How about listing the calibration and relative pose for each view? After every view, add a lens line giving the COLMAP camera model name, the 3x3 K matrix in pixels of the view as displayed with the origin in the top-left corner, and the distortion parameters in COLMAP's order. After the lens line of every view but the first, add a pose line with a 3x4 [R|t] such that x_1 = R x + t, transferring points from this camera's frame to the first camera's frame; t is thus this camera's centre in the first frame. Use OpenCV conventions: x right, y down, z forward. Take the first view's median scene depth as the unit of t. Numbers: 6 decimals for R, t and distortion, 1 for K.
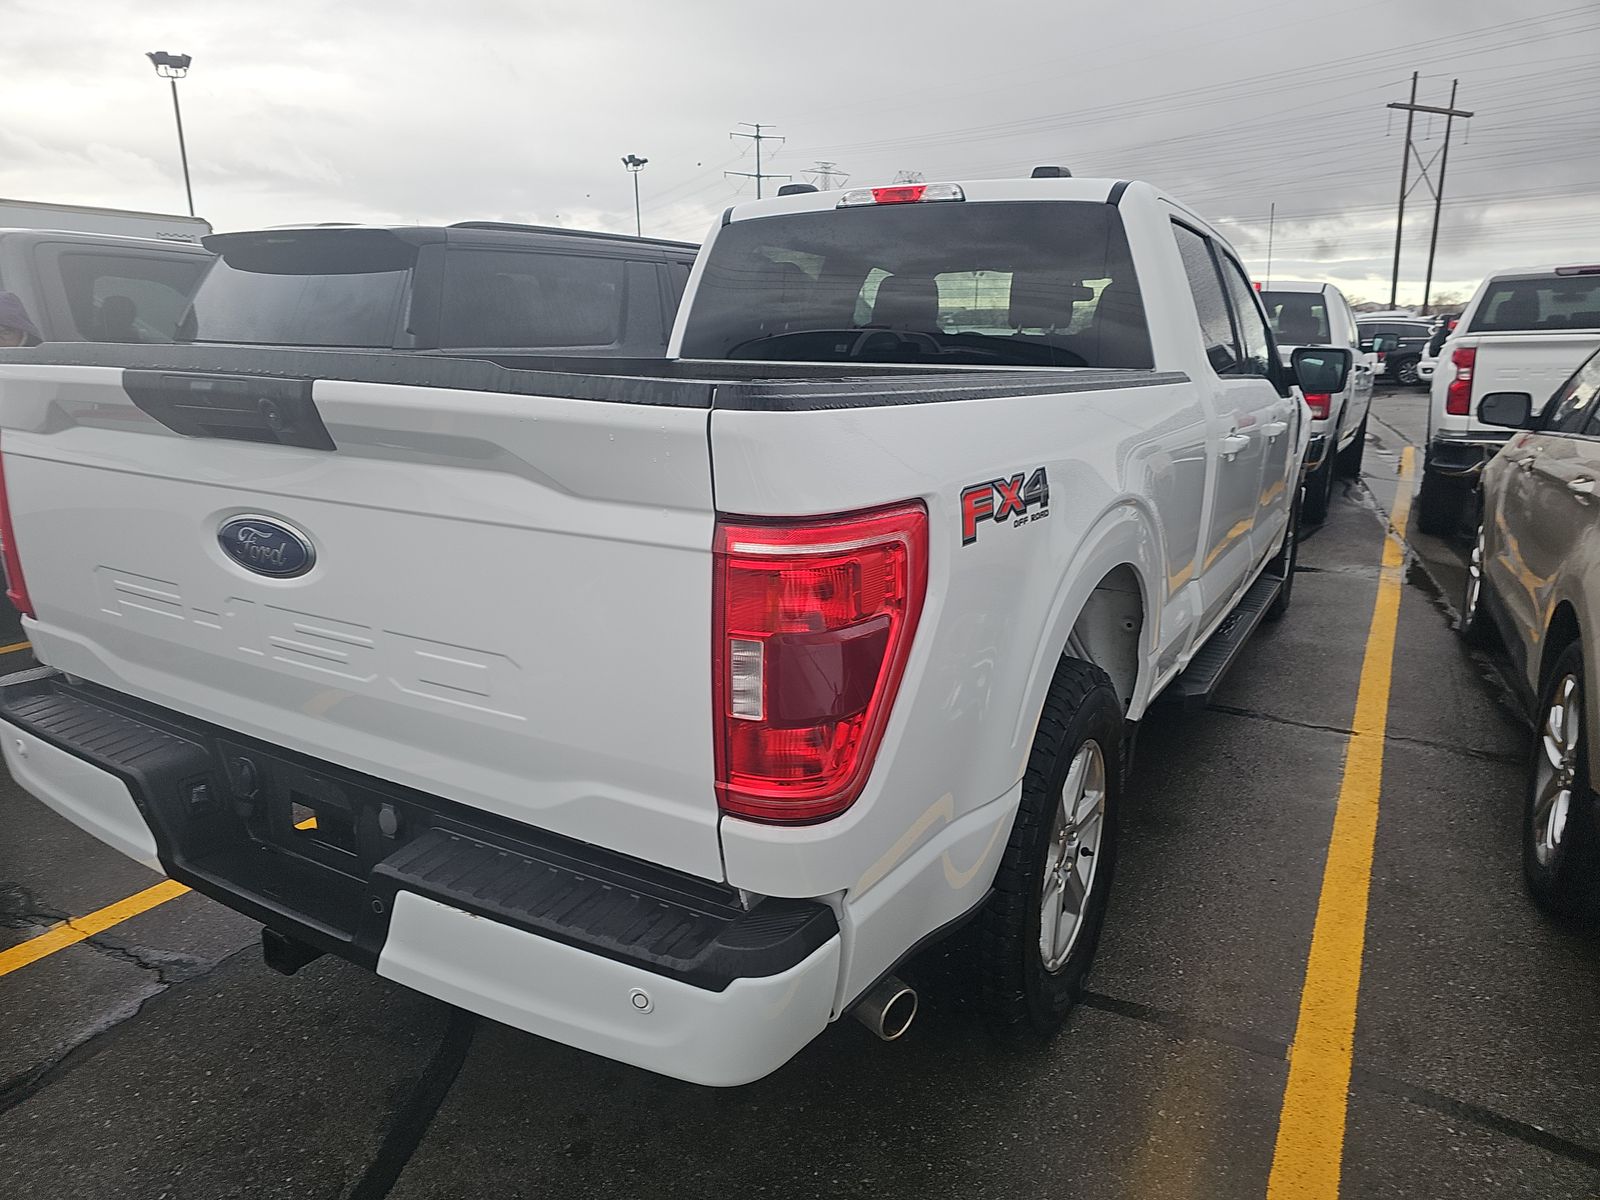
lens RADIAL K [[1035.7, 0, 786.5], [0, 1035.7, 632.7], [0, 0, 1]] dist [0.033259, -0.019510]
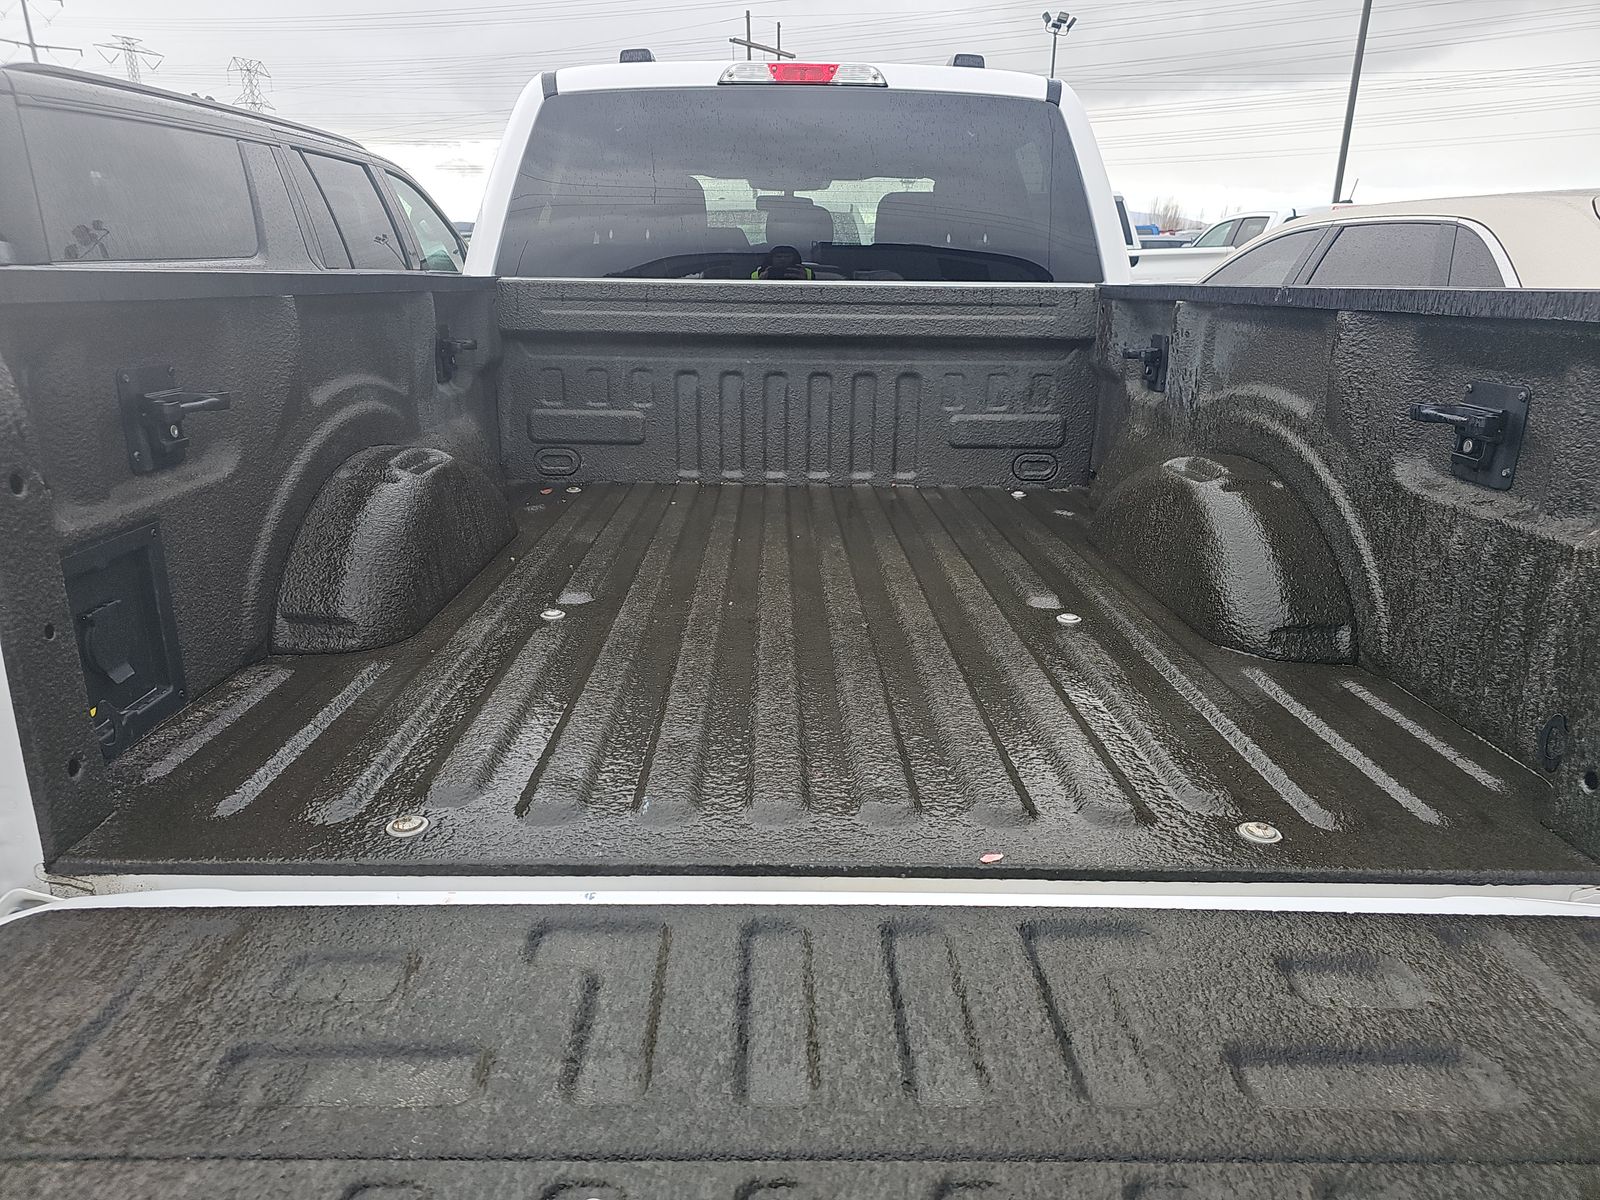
lens RADIAL K [[1035.7, 0, 786.3], [0, 1035.7, 628.6], [0, 0, 1]] dist [0.033259, -0.019510]
pose [[0.853913, -0.174526, 0.490279, -0.427619], [0.140896, 0.984437, 0.105036, -0.081713], [-0.500980, -0.020614, 0.865213, 0.305937]]
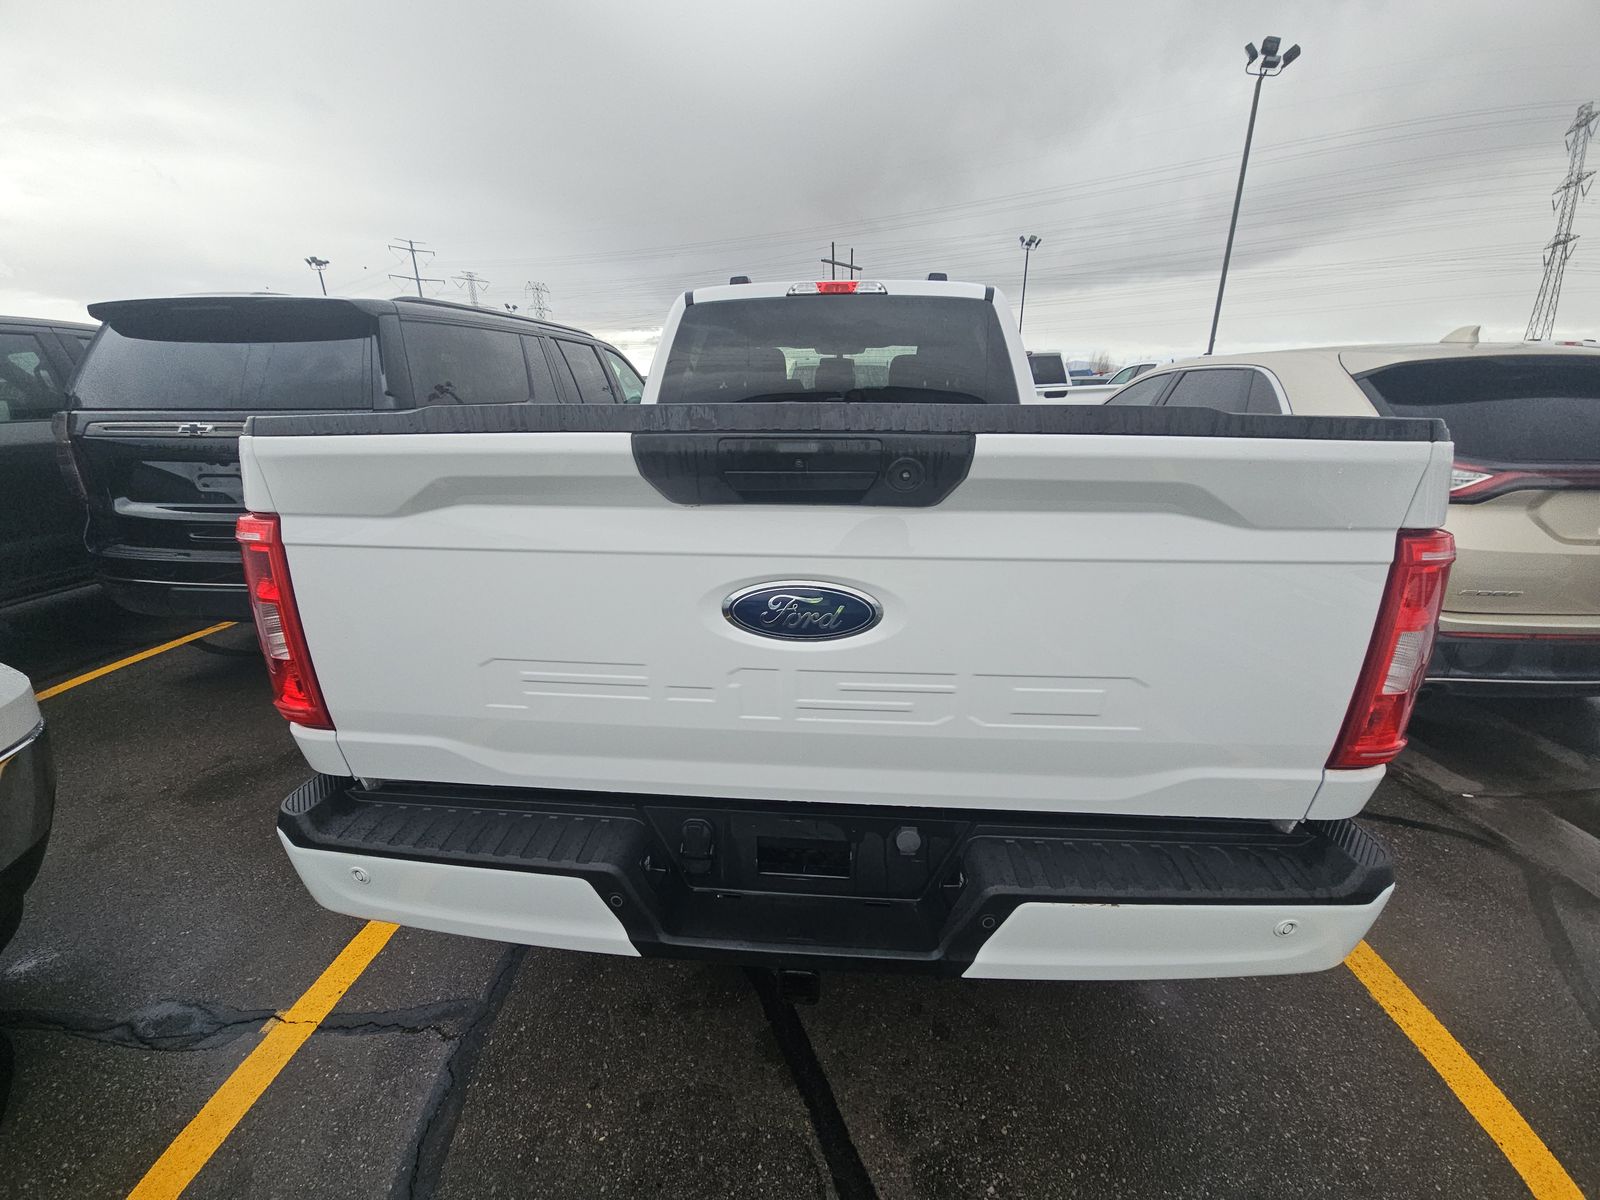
lens RADIAL K [[644.2, 0, 796.0], [0, 644.2, 628.0], [0, 0, 1]] dist [0.002658, -0.005310]
pose [[0.895784, -0.164488, 0.412934, -0.410613], [0.135346, 0.985831, 0.099087, -0.069564], [-0.423382, -0.032872, 0.905355, 0.248408]]
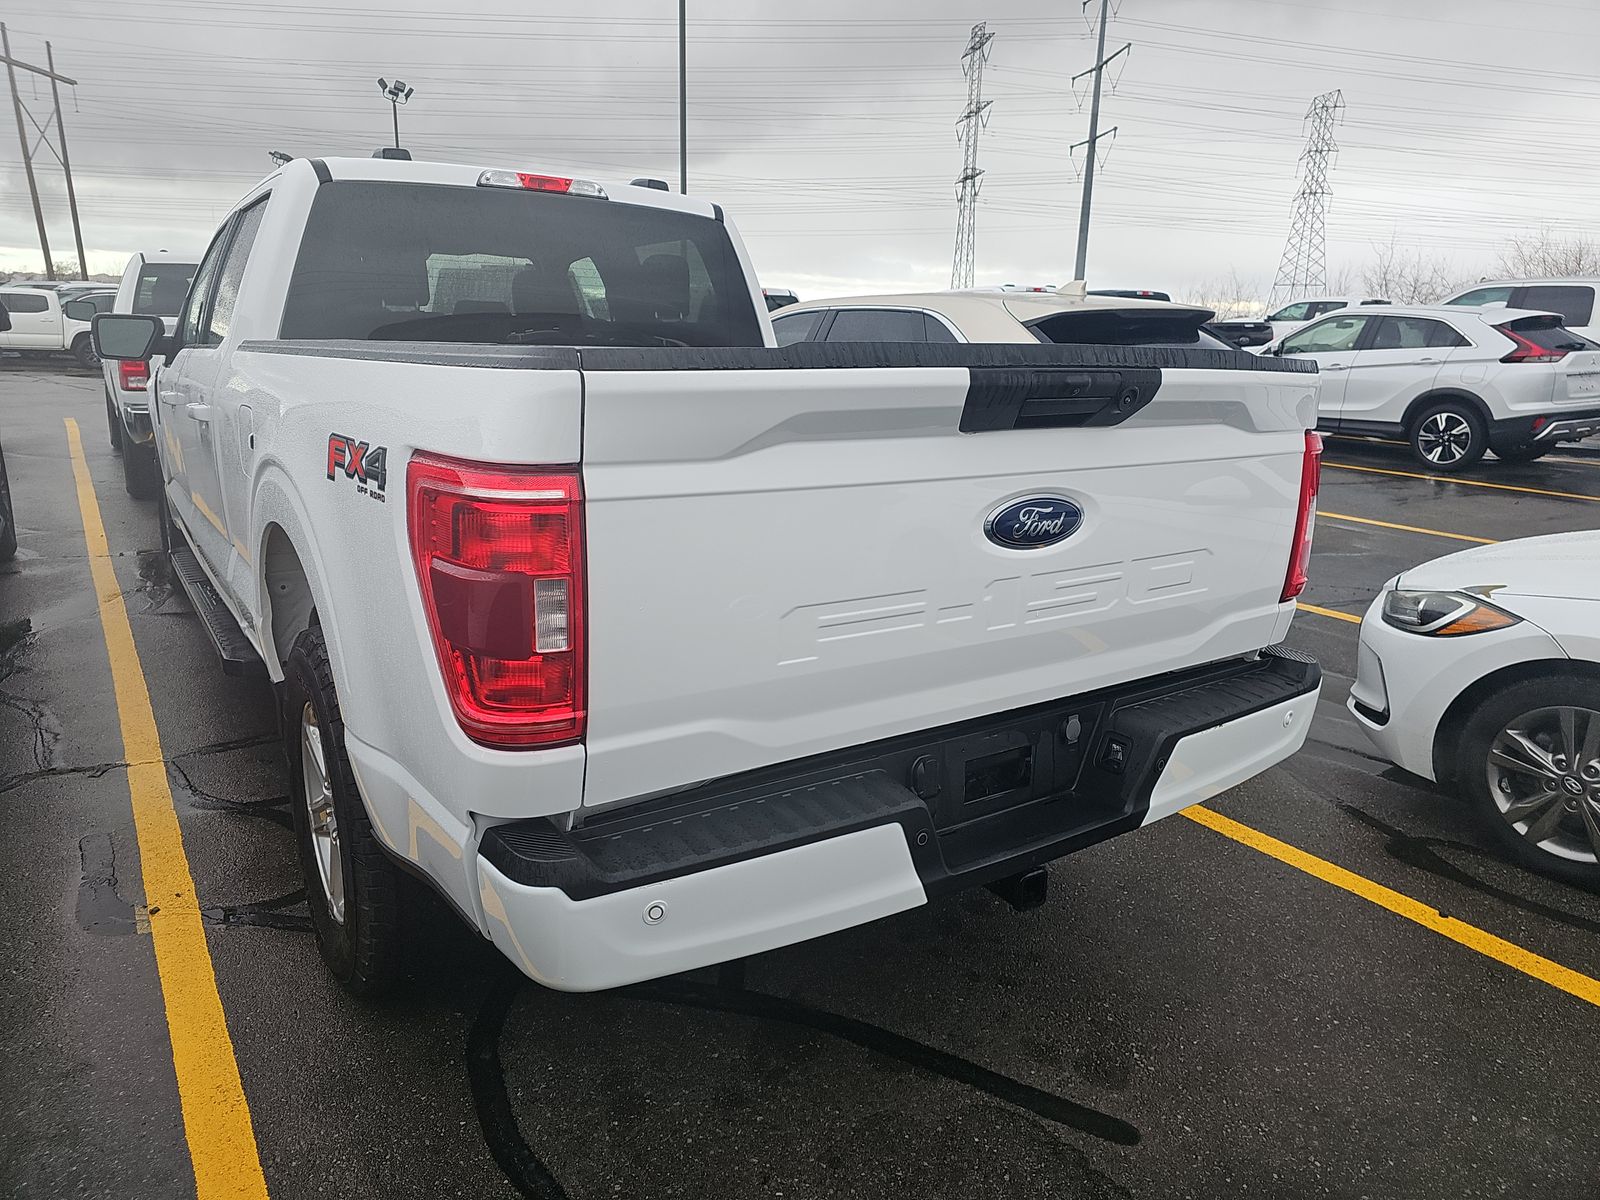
lens RADIAL K [[1035.7, 0, 802.6], [0, 1035.7, 609.9], [0, 0, 1]] dist [0.033259, -0.019510]
pose [[0.423326, -0.232738, 0.875573, -0.870635], [0.228333, 0.962651, 0.145490, -0.114560], [-0.876732, 0.138333, 0.460657, 0.391288]]
